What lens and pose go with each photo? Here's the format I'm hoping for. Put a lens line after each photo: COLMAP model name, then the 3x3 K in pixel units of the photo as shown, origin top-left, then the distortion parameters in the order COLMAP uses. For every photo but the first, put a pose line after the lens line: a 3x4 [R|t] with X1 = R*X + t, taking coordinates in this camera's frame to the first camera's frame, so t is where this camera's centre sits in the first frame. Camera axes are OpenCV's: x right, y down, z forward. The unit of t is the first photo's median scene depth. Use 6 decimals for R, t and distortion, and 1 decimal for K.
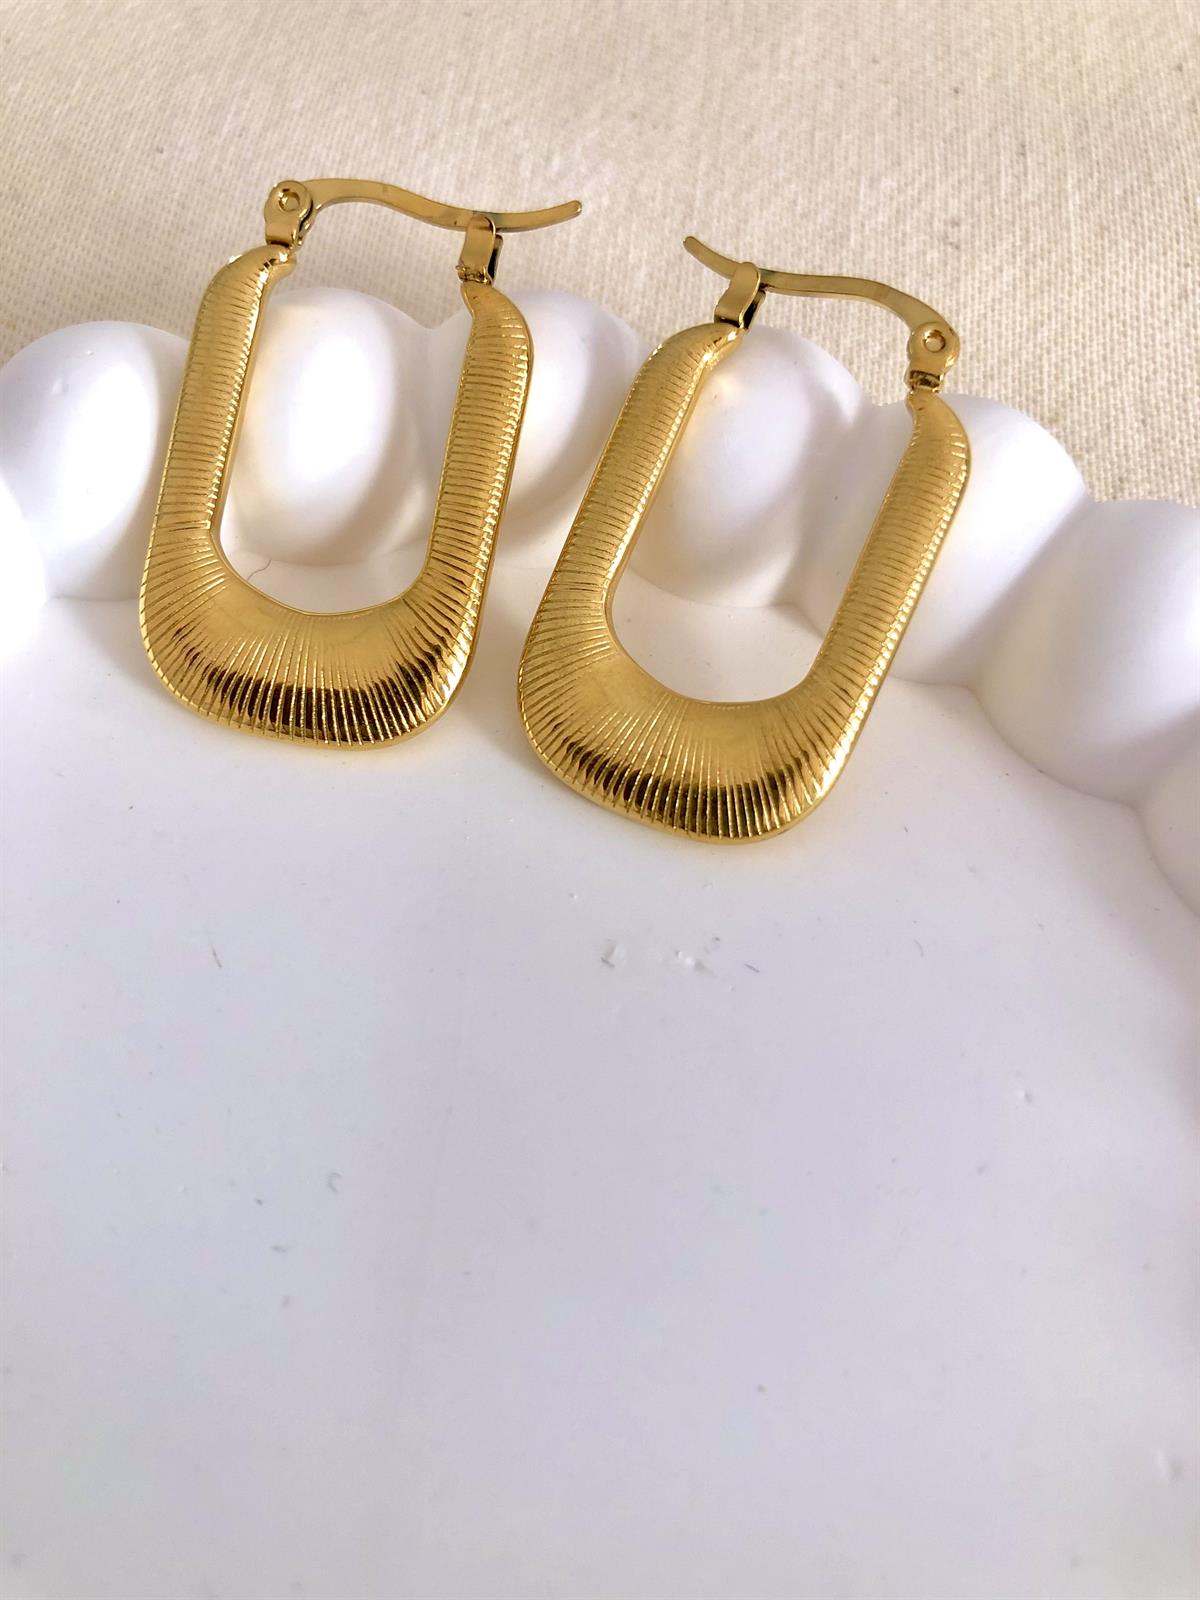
lens RADIAL K [[1325.3, 0, 596.0], [0, 1325.3, 840.5], [0, 0, 1]] dist [-0.026233, 0.004946]
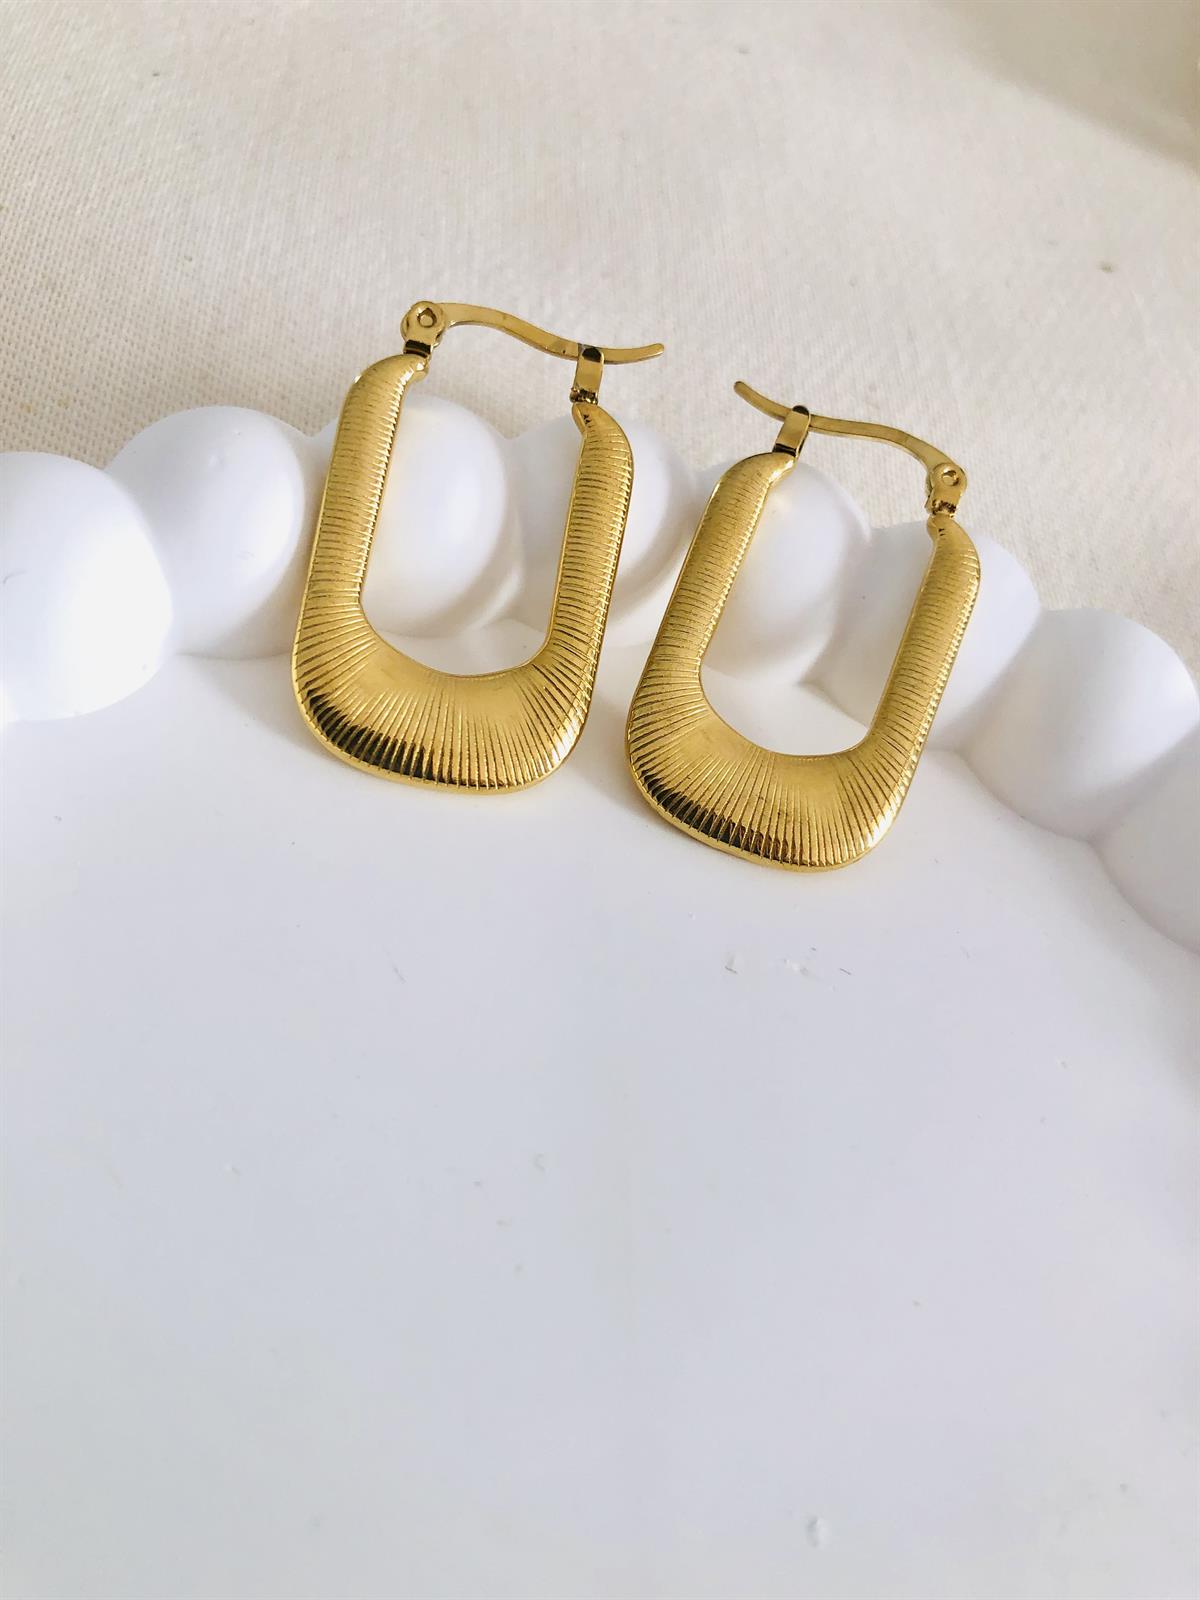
lens RADIAL K [[1325.3, 0, 596.0], [0, 1325.3, 840.5], [0, 0, 1]] dist [-0.026233, 0.004946]
pose [[0.967082, 0.000441, 0.254464, -0.297408], [0.023221, 0.995673, -0.089975, 0.058672], [-0.253403, 0.092922, 0.962888, -0.085986]]
